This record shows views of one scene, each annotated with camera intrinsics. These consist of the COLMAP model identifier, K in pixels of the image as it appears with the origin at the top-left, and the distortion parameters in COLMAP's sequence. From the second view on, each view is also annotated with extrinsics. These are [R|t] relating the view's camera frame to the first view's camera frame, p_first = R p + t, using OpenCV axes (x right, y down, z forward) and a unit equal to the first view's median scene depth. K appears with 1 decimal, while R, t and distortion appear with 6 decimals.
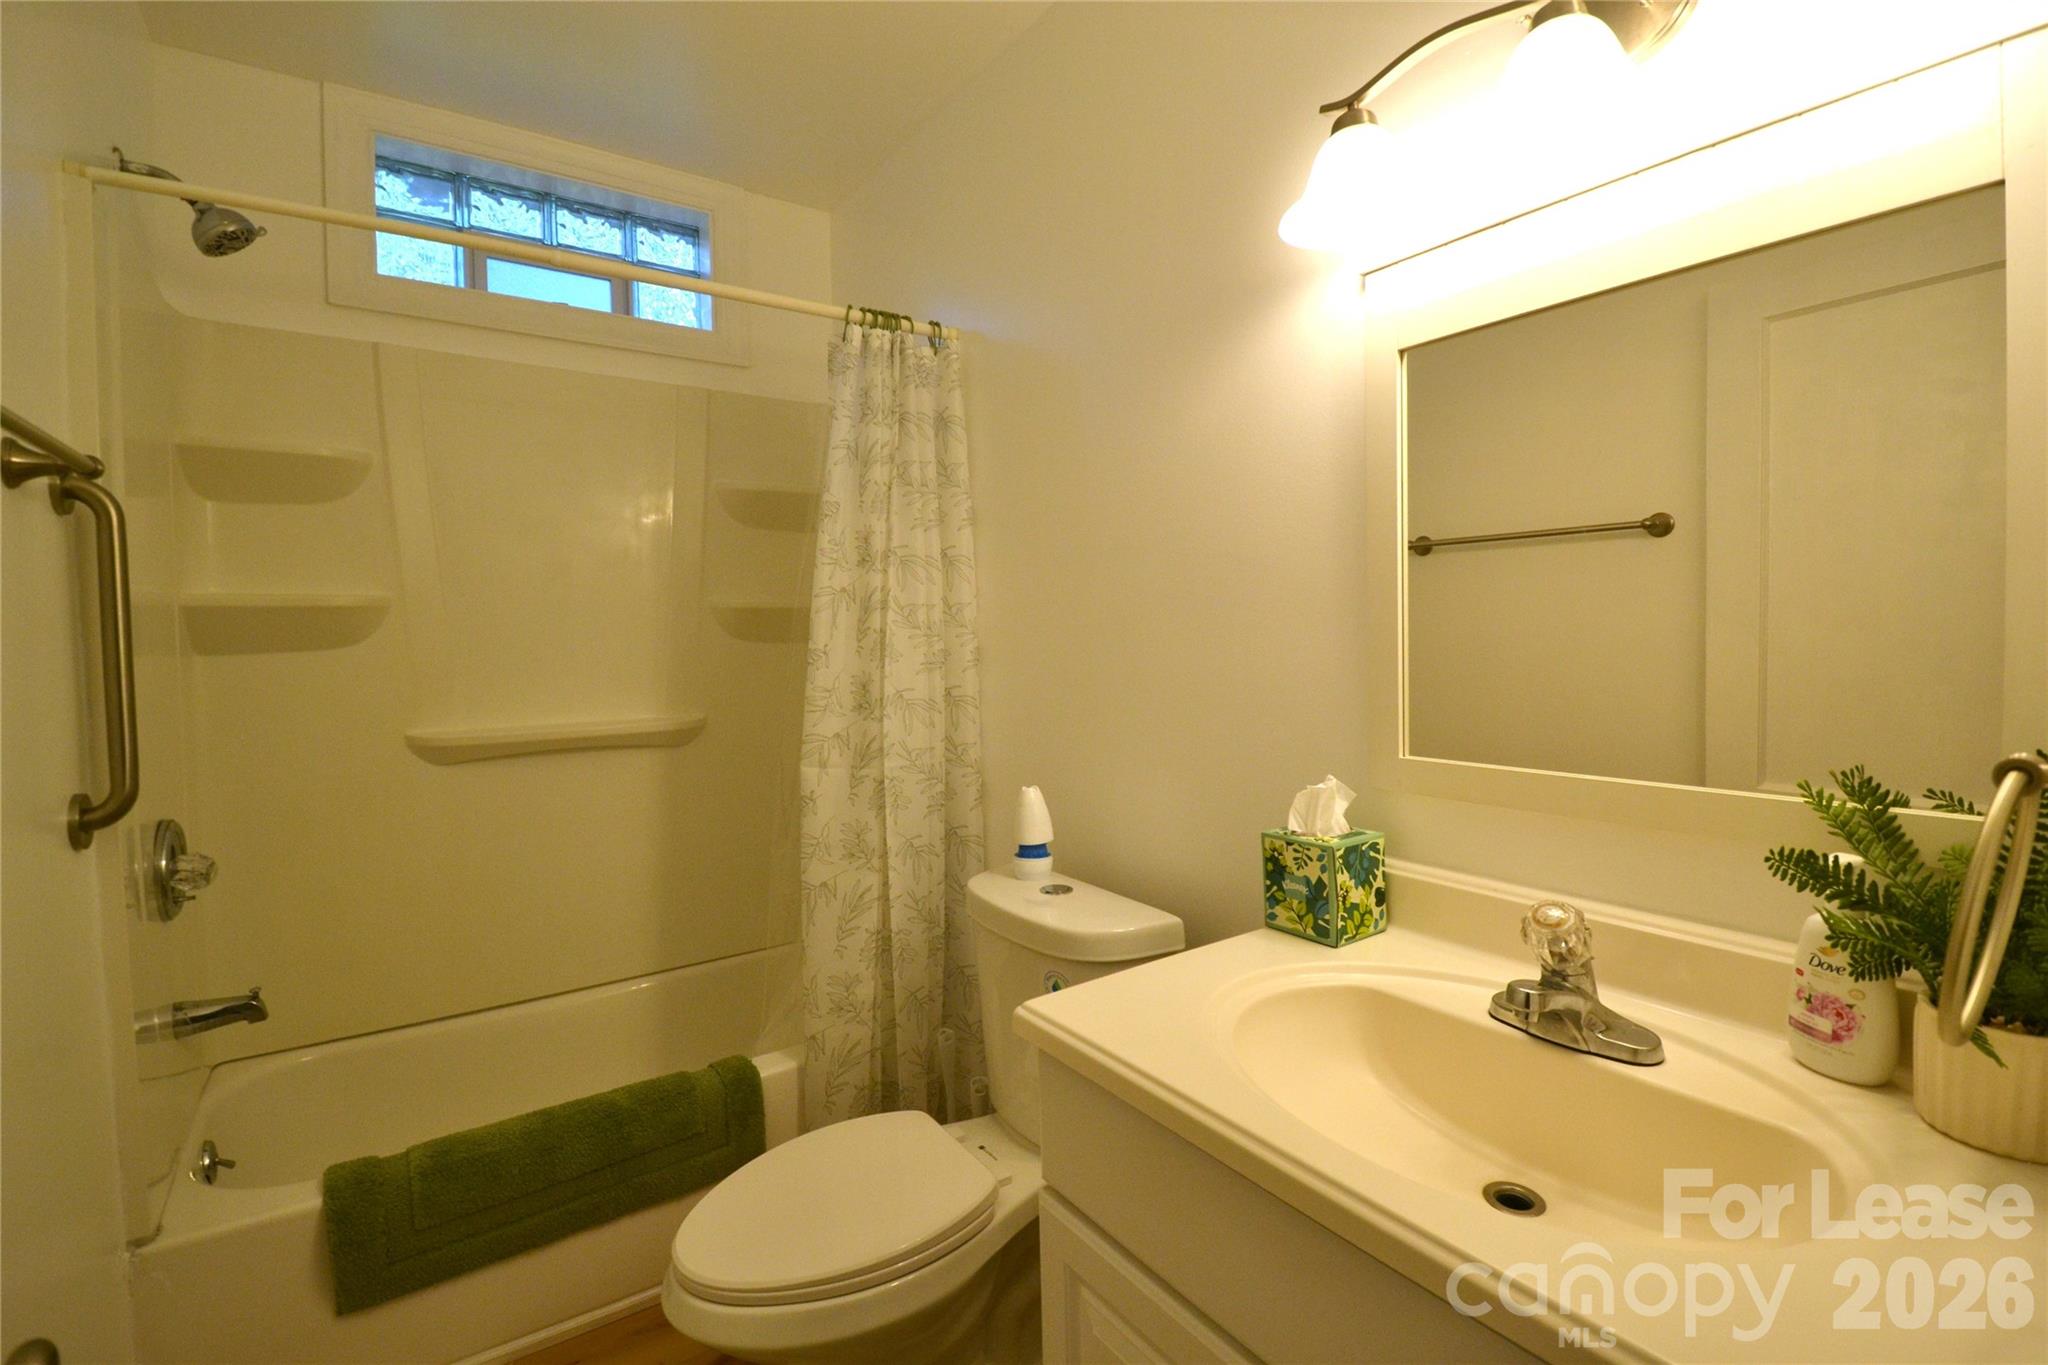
lens RADIAL K [[910.1, 0, 1030.0], [0, 910.1, 675.8], [0, 0, 1]] dist [0.004157, -0.013381]
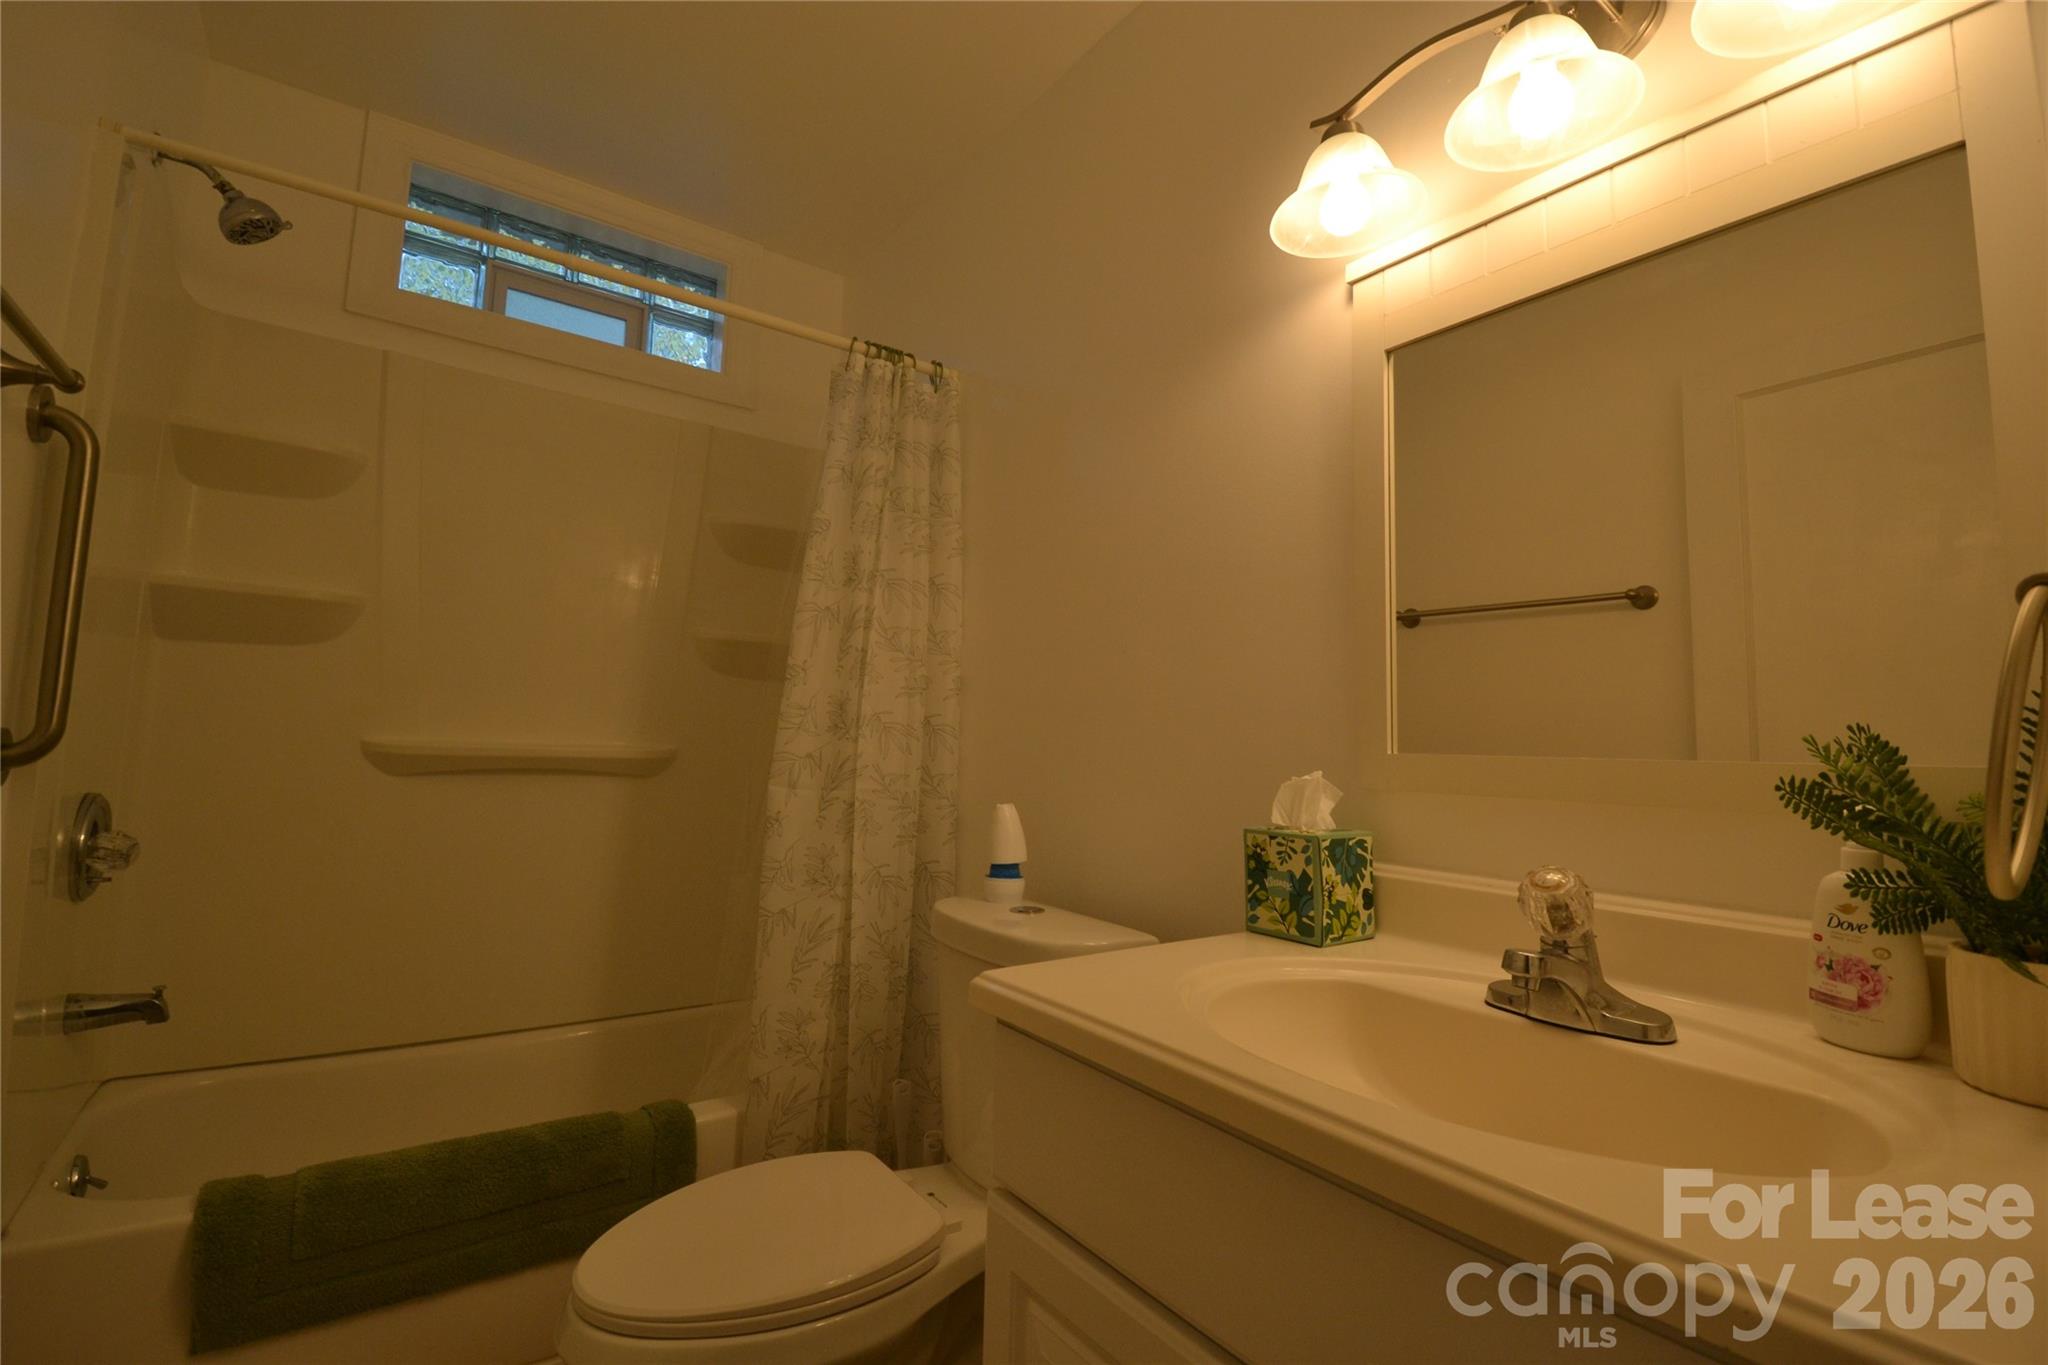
lens RADIAL K [[910.1, 0, 1032.4], [0, 910.1, 673.9], [0, 0, 1]] dist [0.004157, -0.013381]
pose [[0.998758, 0.048754, 0.010272, 0.012304], [-0.047004, 0.990356, -0.130327, 0.110663], [-0.016527, 0.129682, 0.991418, 0.030142]]
